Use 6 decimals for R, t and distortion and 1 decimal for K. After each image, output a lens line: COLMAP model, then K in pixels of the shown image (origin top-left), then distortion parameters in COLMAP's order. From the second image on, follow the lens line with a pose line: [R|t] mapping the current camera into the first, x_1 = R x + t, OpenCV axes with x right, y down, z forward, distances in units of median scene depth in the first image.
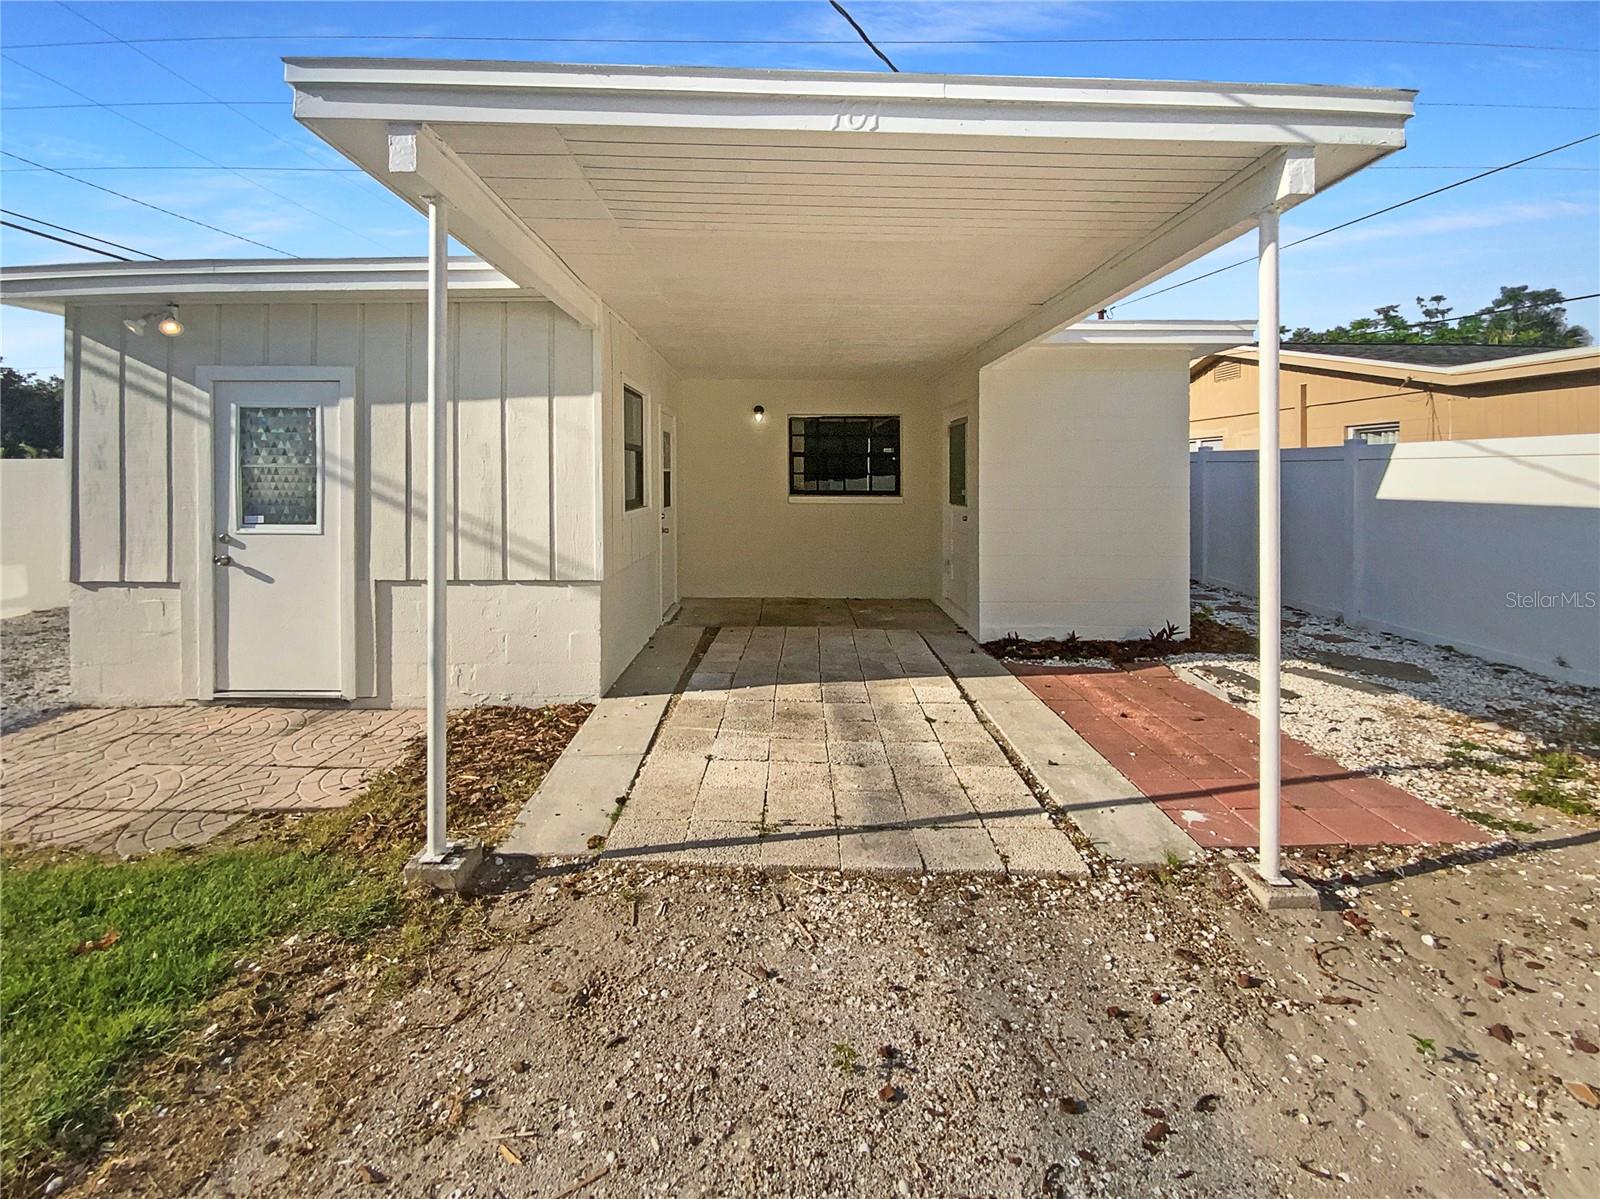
lens RADIAL K [[770.0, 0, 823.7], [0, 770.0, 564.2], [0, 0, 1]] dist [-0.009430, -0.000758]
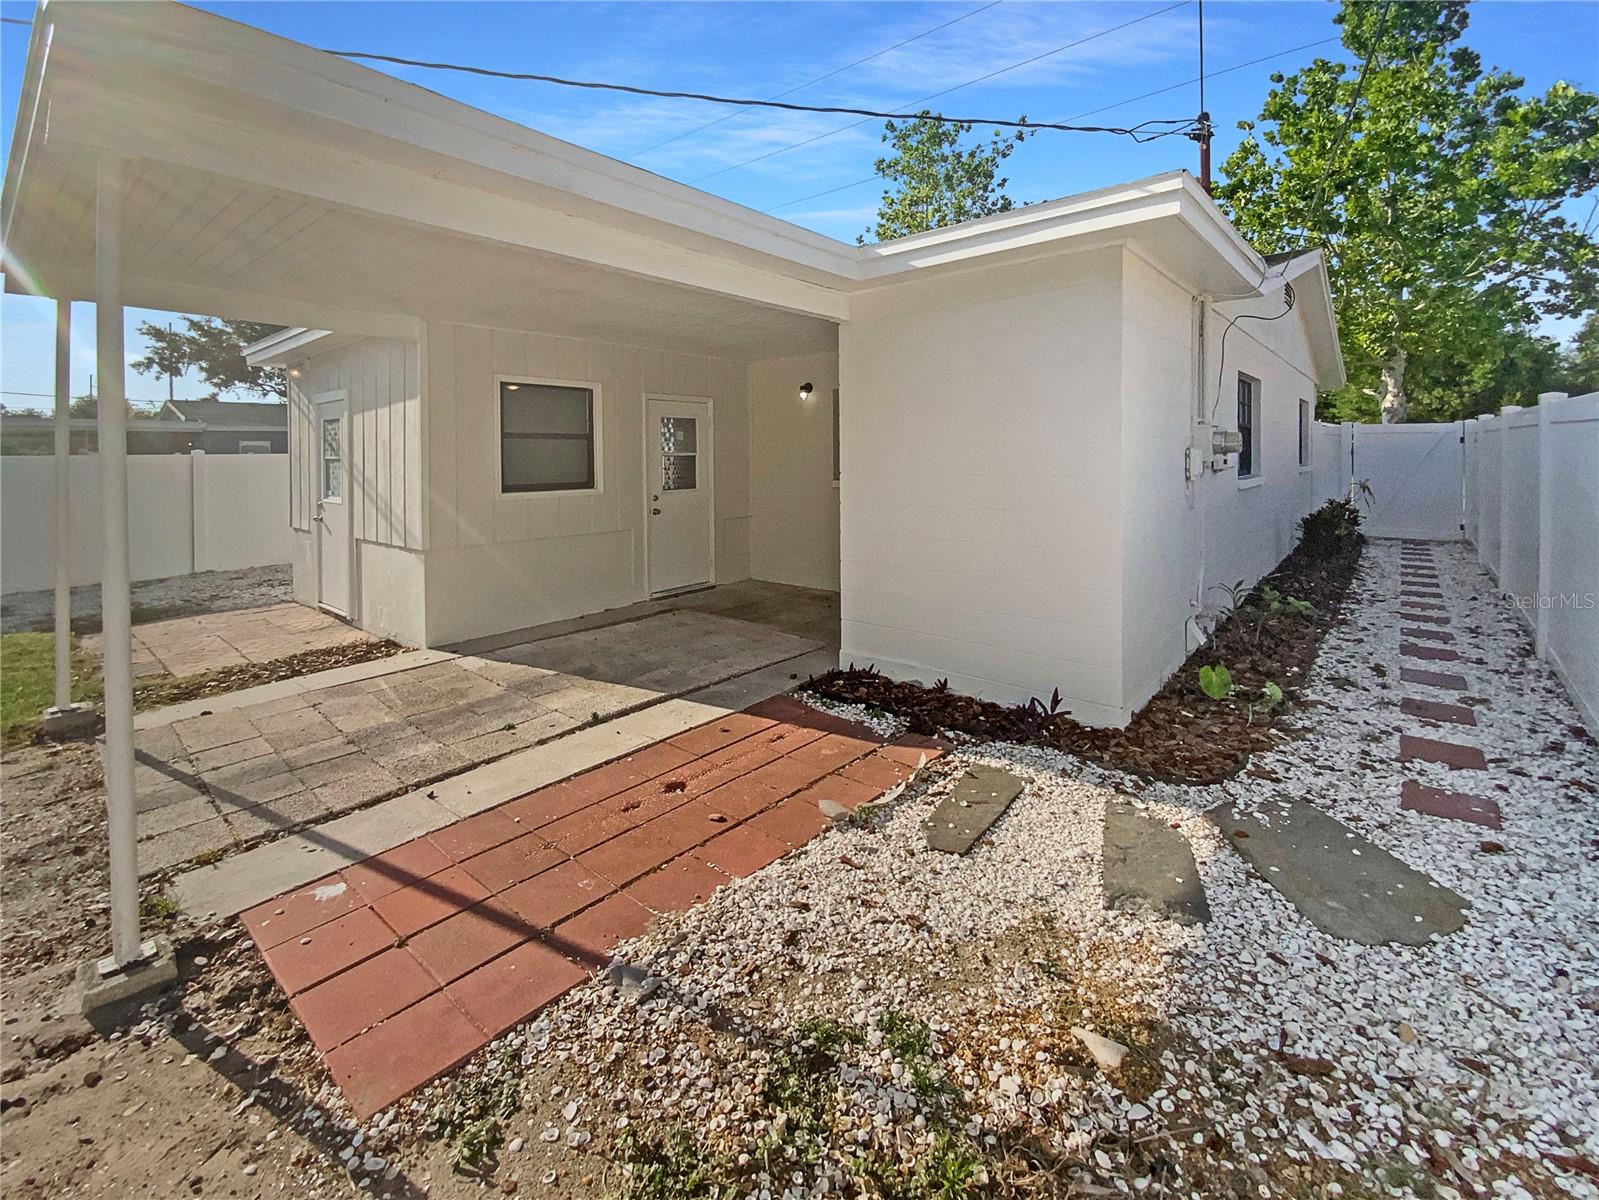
lens RADIAL K [[769.6, 0, 823.2], [0, 769.6, 564.7], [0, 0, 1]] dist [-0.009430, -0.000758]
pose [[0.720174, 0.092297, -0.687627, 1.079902], [-0.067505, 0.995731, 0.062951, -0.082517], [0.690501, 0.001083, 0.723330, 0.599108]]
